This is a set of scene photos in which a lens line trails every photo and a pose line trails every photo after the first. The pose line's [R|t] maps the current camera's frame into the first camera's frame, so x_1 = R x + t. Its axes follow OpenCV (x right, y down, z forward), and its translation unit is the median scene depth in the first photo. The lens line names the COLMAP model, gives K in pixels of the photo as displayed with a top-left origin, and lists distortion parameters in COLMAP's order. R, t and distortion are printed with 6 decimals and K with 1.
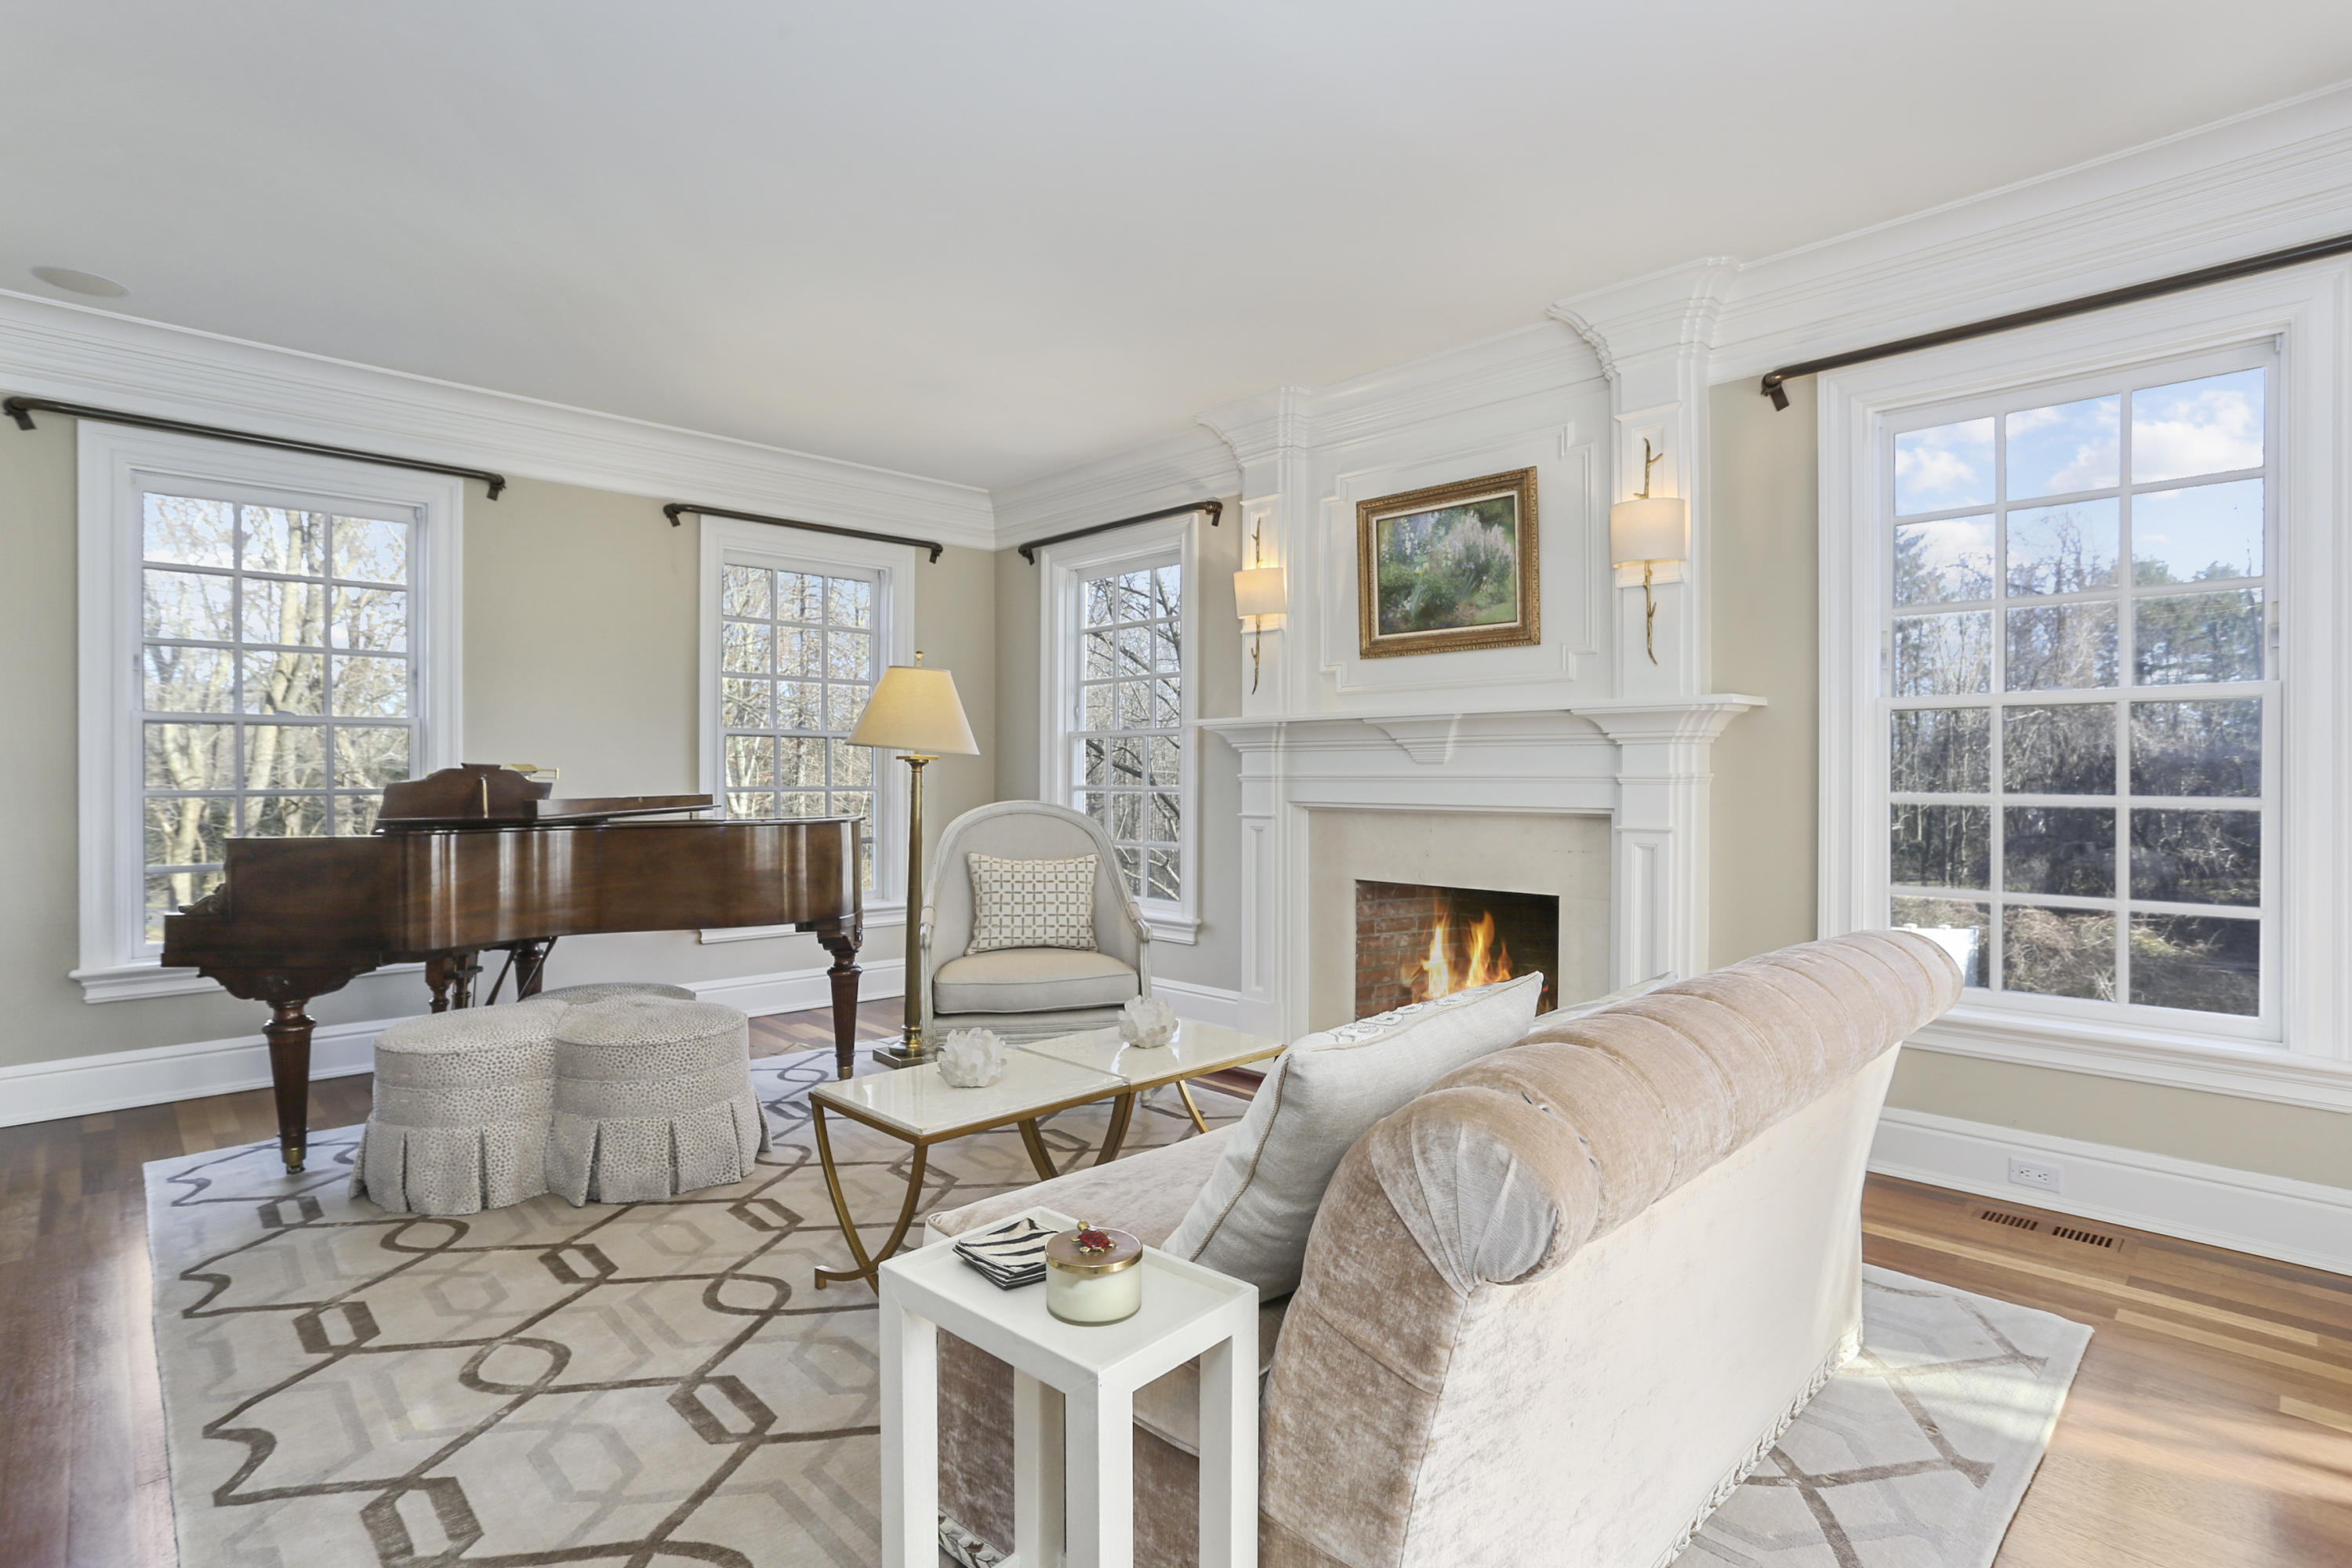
lens RADIAL K [[1147.7, 0, 1178.8], [0, 1147.7, 783.1], [0, 0, 1]] dist [-0.023079, 0.004571]
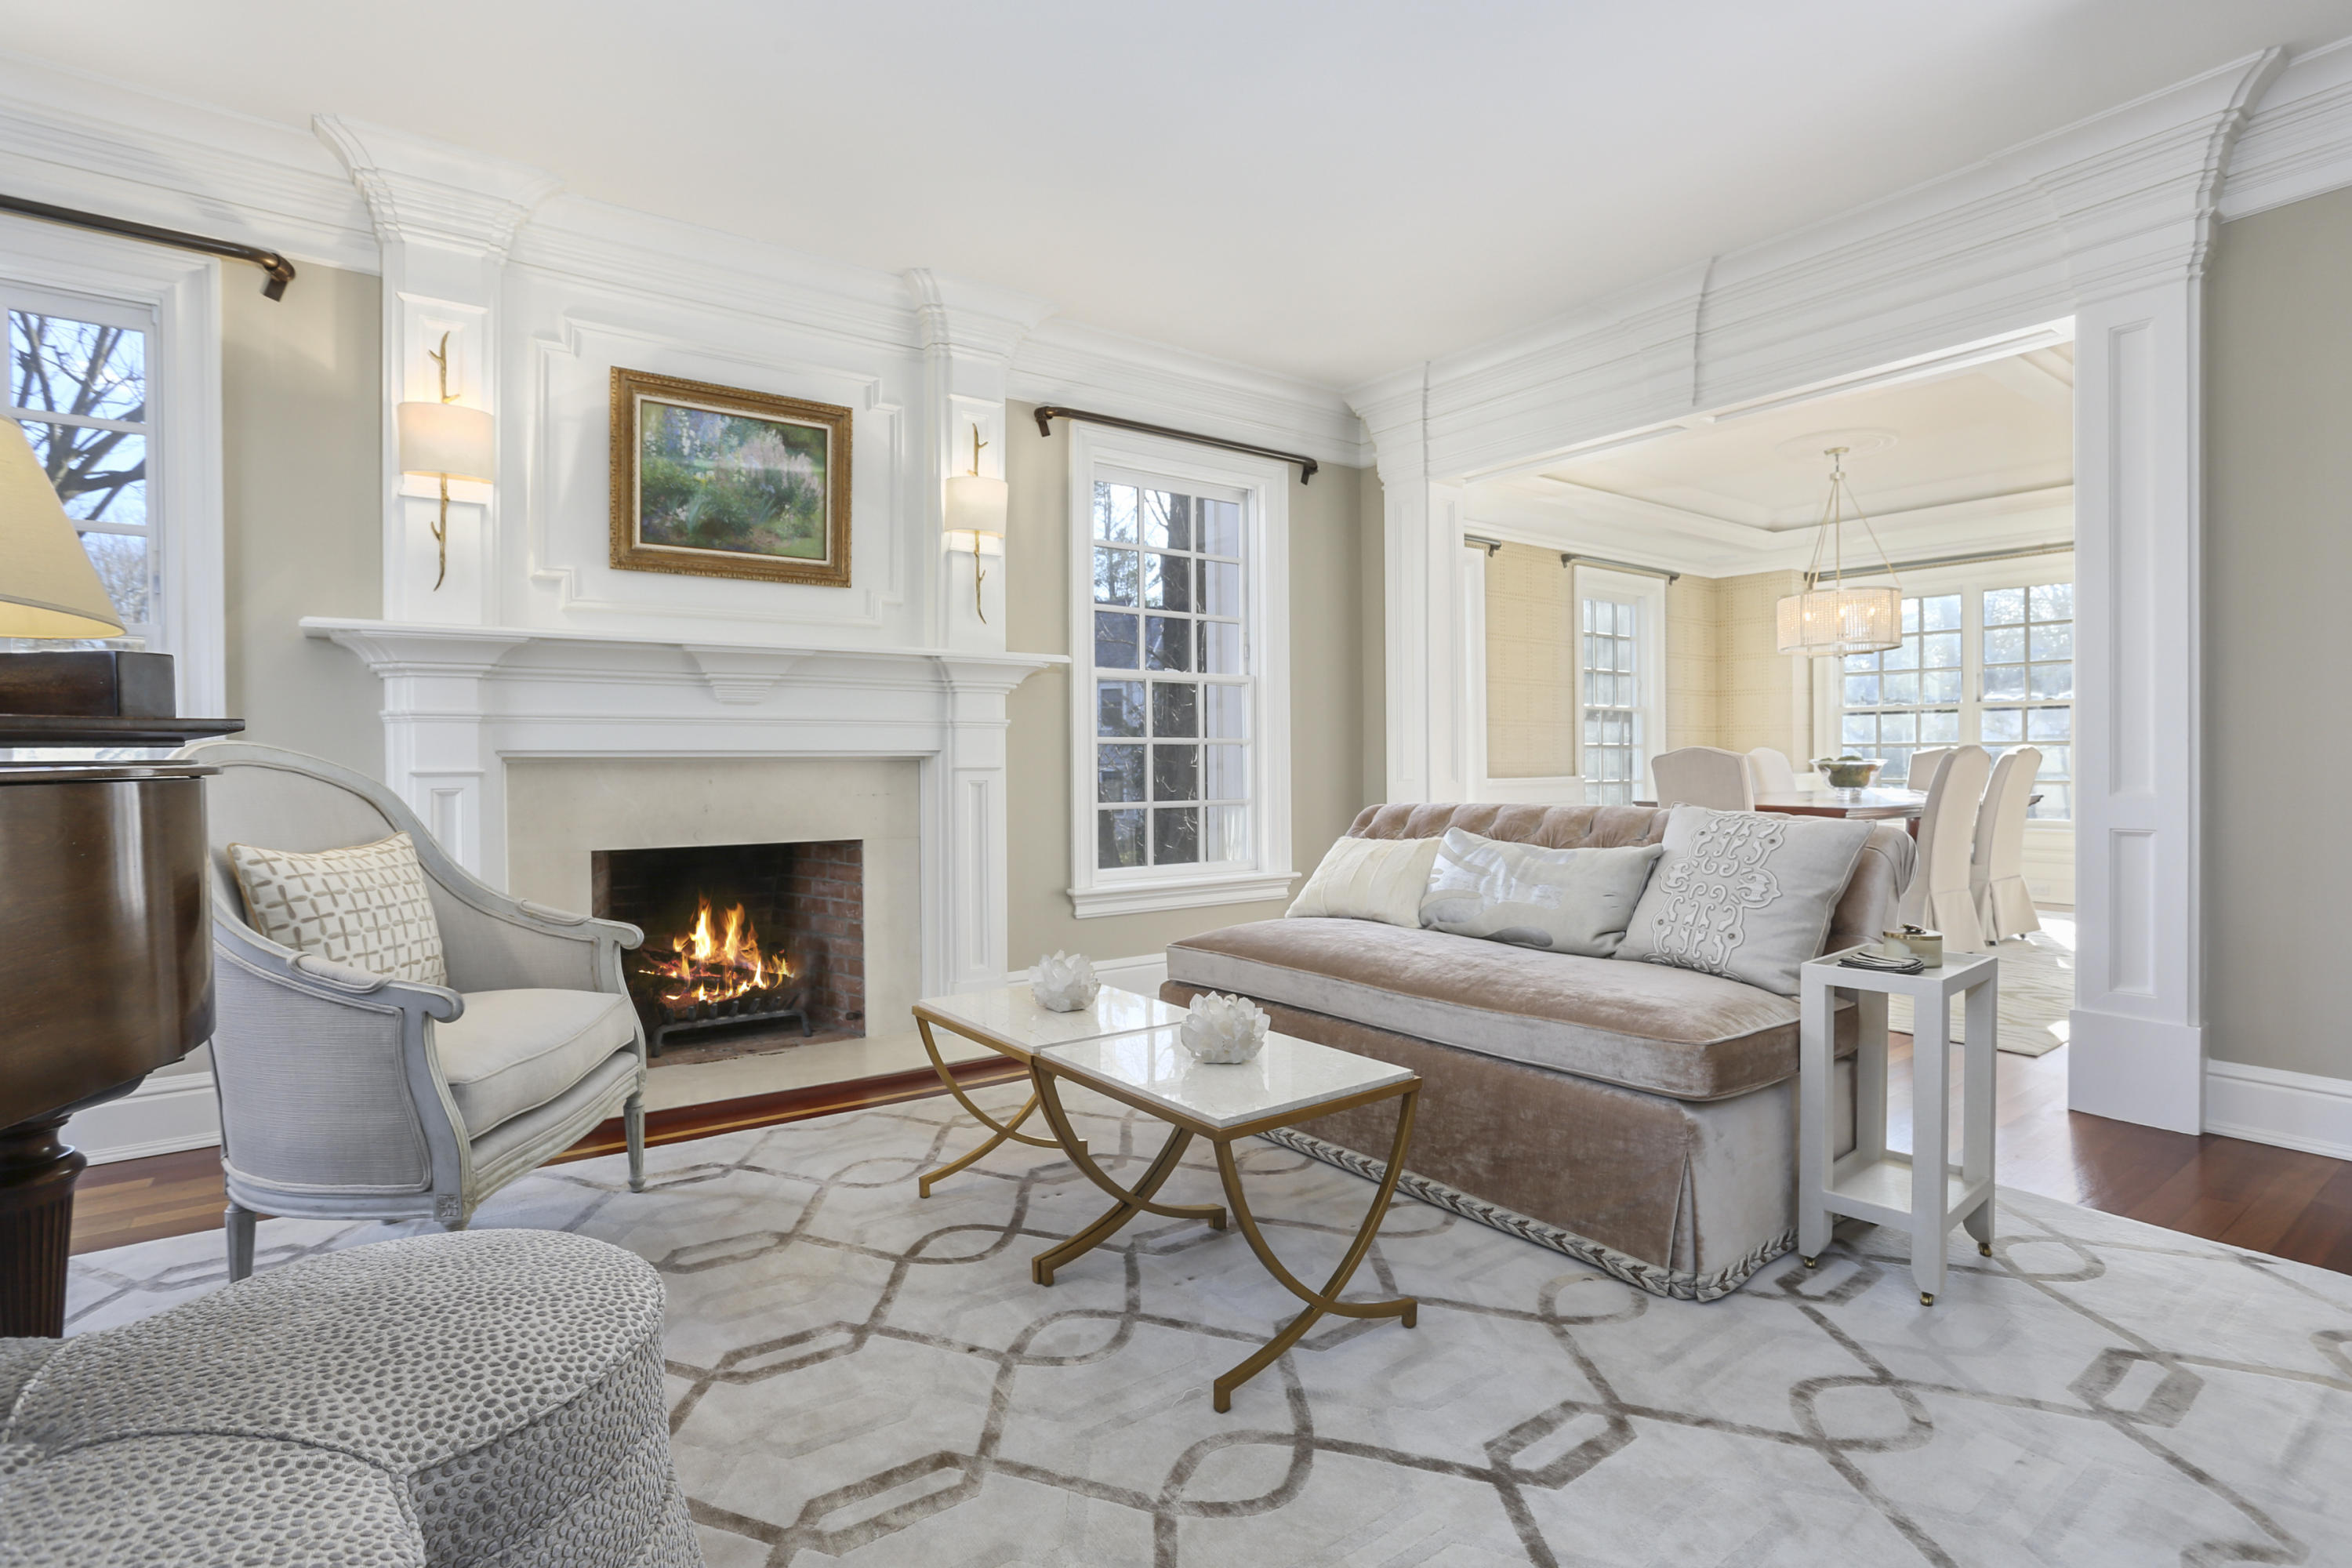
lens RADIAL K [[1147.7, 0, 1211.4], [0, 1147.7, 771.7], [0, 0, 1]] dist [-0.023079, 0.004571]
pose [[0.152285, -0.016233, 0.988203, -0.588332], [0.010367, 0.999836, 0.014827, 0.025505], [-0.988282, 0.007987, 0.152429, 0.508111]]
